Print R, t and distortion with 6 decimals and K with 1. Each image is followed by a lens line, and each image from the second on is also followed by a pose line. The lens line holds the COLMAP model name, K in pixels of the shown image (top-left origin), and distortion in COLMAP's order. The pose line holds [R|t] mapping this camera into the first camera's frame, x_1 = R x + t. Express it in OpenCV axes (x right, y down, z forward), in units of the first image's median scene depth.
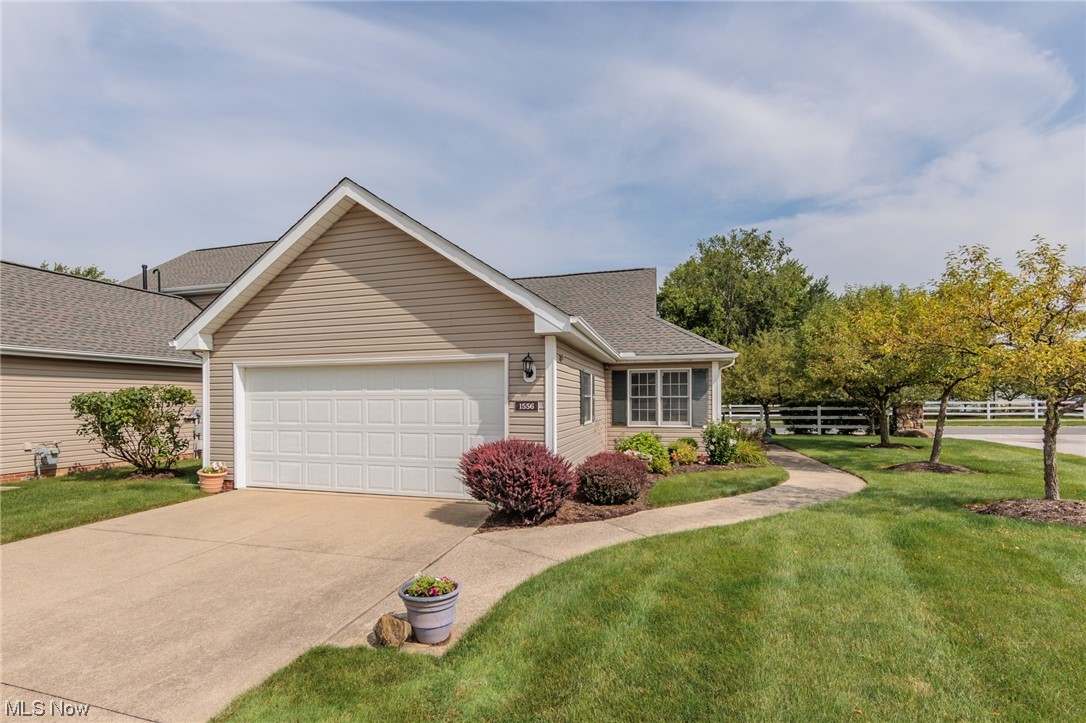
lens RADIAL K [[526.6, 0, 500.7], [0, 526.6, 409.3], [0, 0, 1]] dist [0.000029, -0.001307]
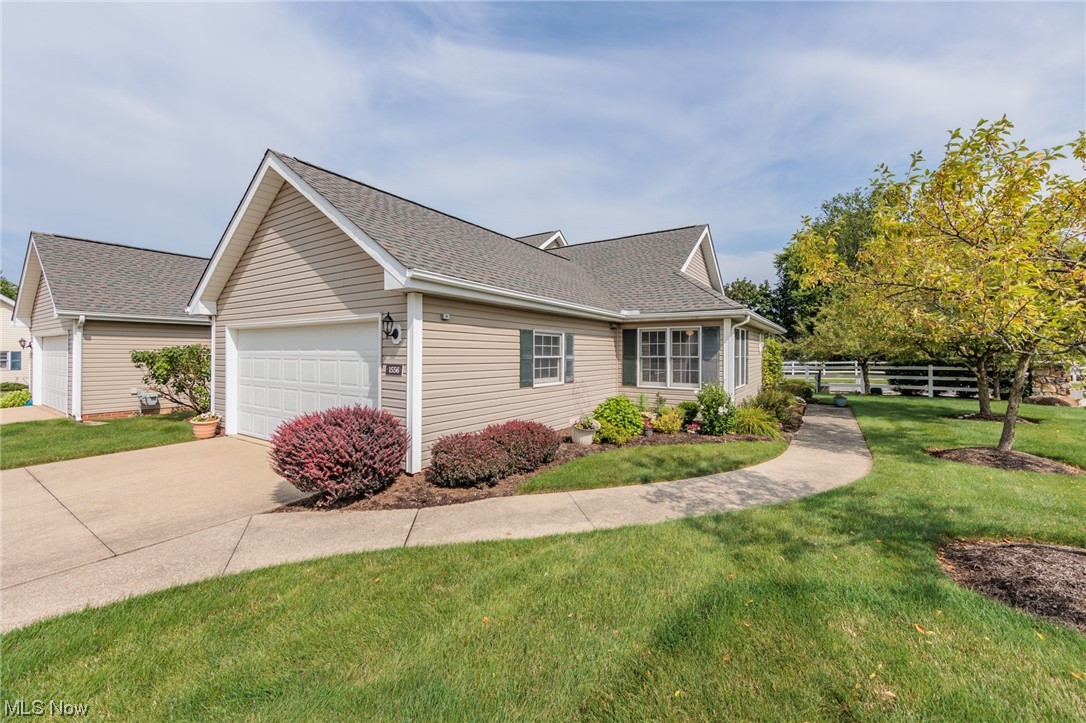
lens RADIAL K [[427.5, 0, 545.3], [0, 427.5, 353.9], [0, 0, 1]] dist [0.000256, -0.001113]
pose [[0.964601, 0.008634, -0.263572, 0.297248], [-0.012574, 0.999833, -0.013265, -0.016041], [0.263413, 0.016110, 0.964549, 0.203458]]
